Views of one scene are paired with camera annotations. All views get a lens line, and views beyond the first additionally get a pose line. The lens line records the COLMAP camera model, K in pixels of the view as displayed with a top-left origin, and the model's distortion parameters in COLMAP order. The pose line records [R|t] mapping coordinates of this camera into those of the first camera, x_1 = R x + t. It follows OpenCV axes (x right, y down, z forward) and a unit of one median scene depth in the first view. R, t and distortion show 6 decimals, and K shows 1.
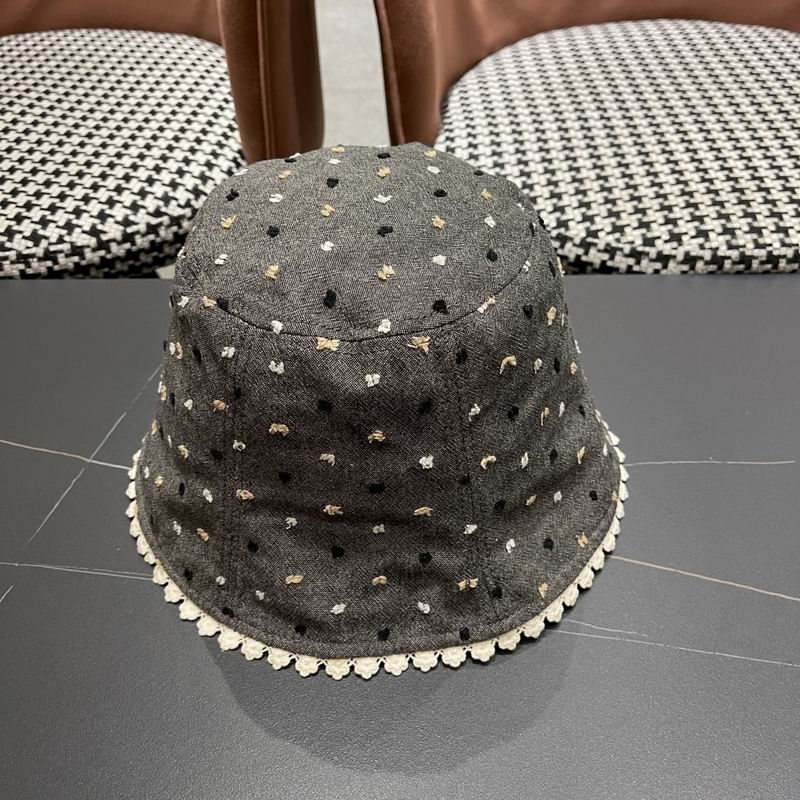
lens RADIAL K [[831.2, 0, 399.6], [0, 831.2, 410.8], [0, 0, 1]] dist [0.022577, 0.000000]
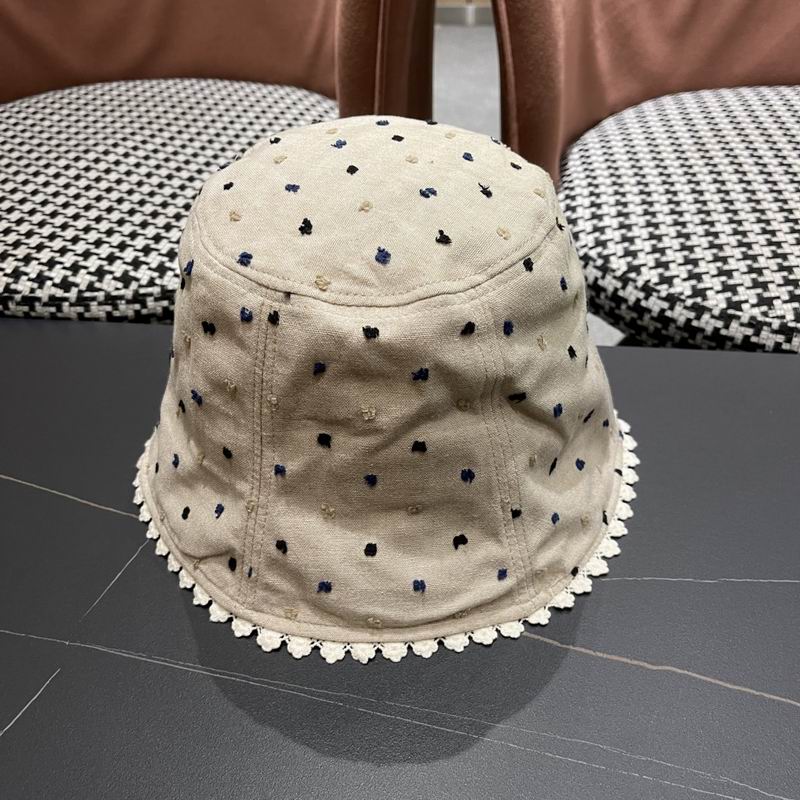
lens RADIAL K [[831.2, 0, 398.6], [0, 831.2, 410.0], [0, 0, 1]] dist [0.022577, 0.000000]
pose [[0.994399, 0.063015, -0.084846, -0.039953], [-0.069644, 0.994551, -0.077578, -0.008423], [0.079495, 0.083053, 0.993369, 0.100271]]
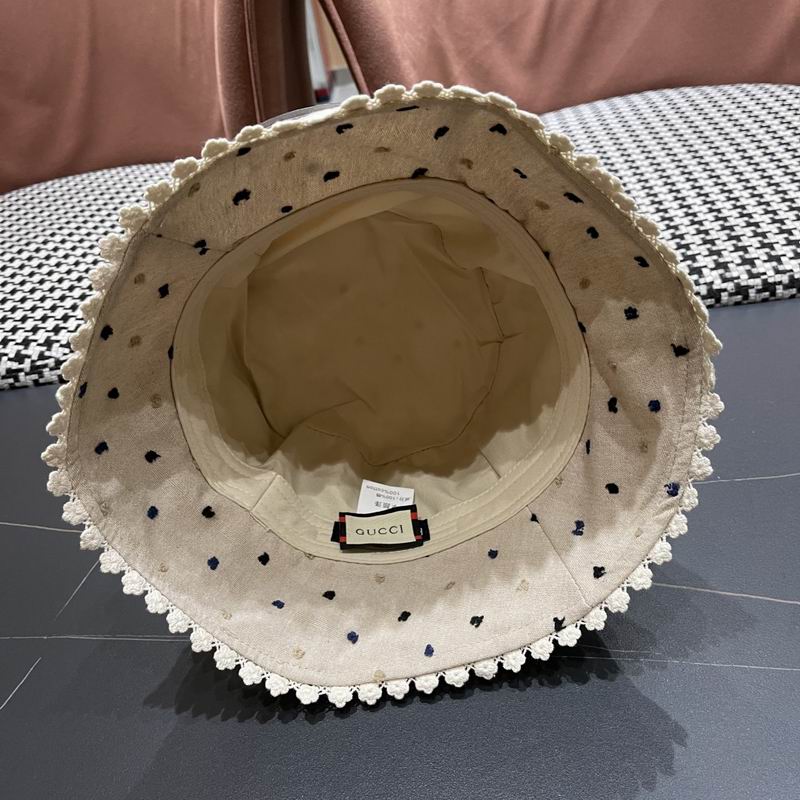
lens RADIAL K [[831.2, 0, 403.0], [0, 831.2, 399.0], [0, 0, 1]] dist [0.022577, 0.000000]
pose [[0.992253, -0.101761, -0.071268, 0.059743], [0.090688, 0.985364, -0.144335, 0.056281], [0.084912, 0.136754, 0.986959, -0.021180]]
